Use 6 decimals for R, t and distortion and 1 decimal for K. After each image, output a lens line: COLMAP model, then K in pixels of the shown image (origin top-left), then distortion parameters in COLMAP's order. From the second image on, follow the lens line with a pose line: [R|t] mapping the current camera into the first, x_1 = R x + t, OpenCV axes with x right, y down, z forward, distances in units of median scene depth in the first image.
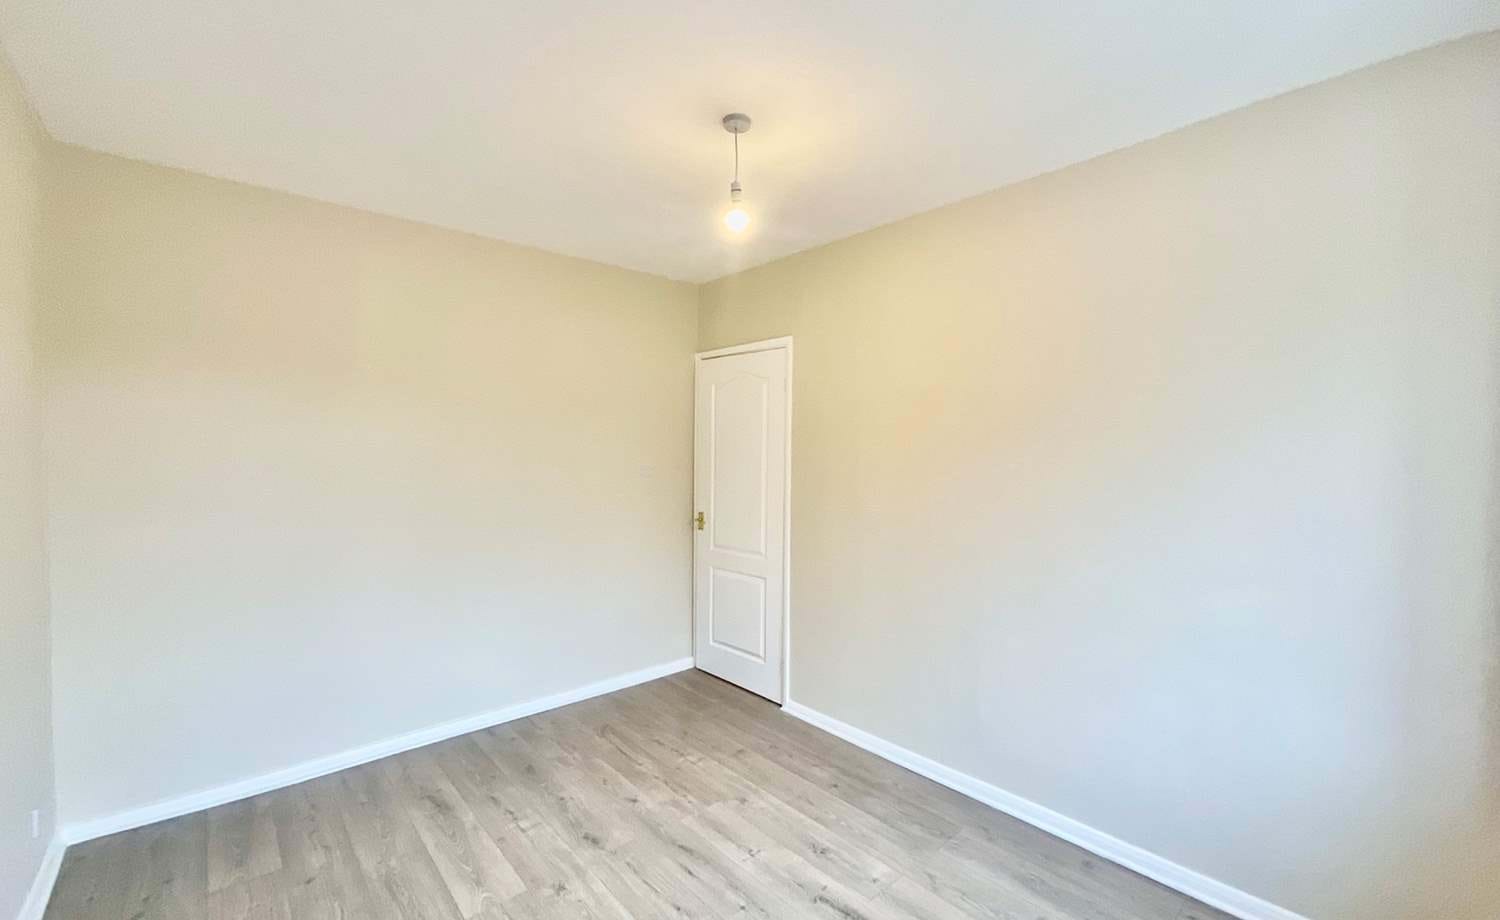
lens RADIAL K [[607.6, 0, 755.8], [0, 607.6, 461.5], [0, 0, 1]] dist [0.003019, 0.000294]
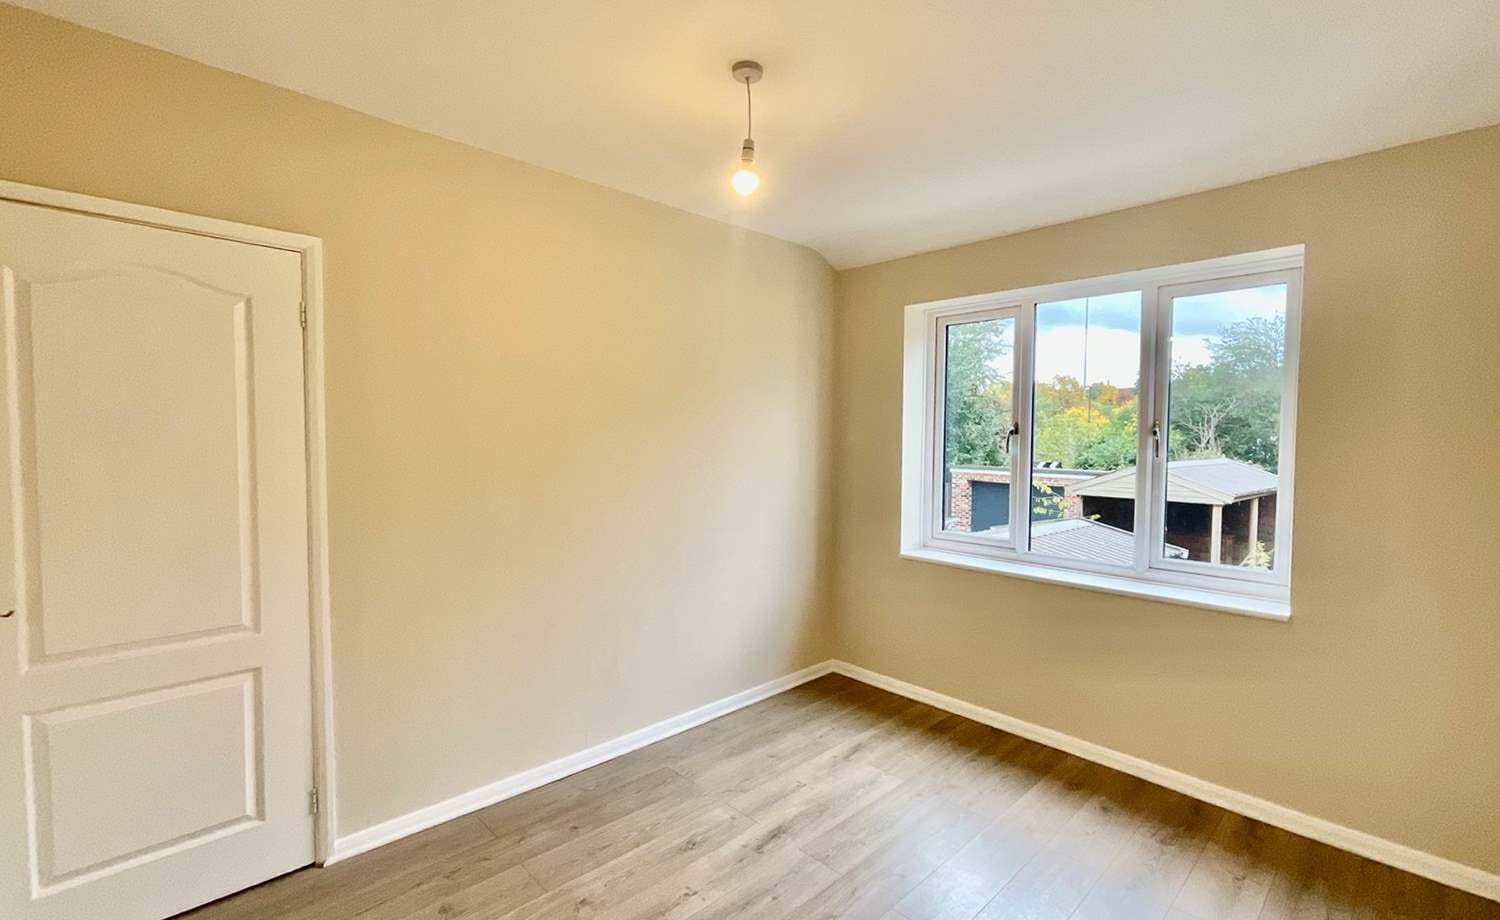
lens RADIAL K [[645.0, 0, 761.3], [0, 645.0, 463.5], [0, 0, 1]] dist [-0.000706, 0.000206]
pose [[-0.019527, -0.053636, 0.998370, -0.809883], [0.002903, 0.998553, 0.053703, -0.029268], [-0.999805, 0.003946, -0.019343, 0.808904]]
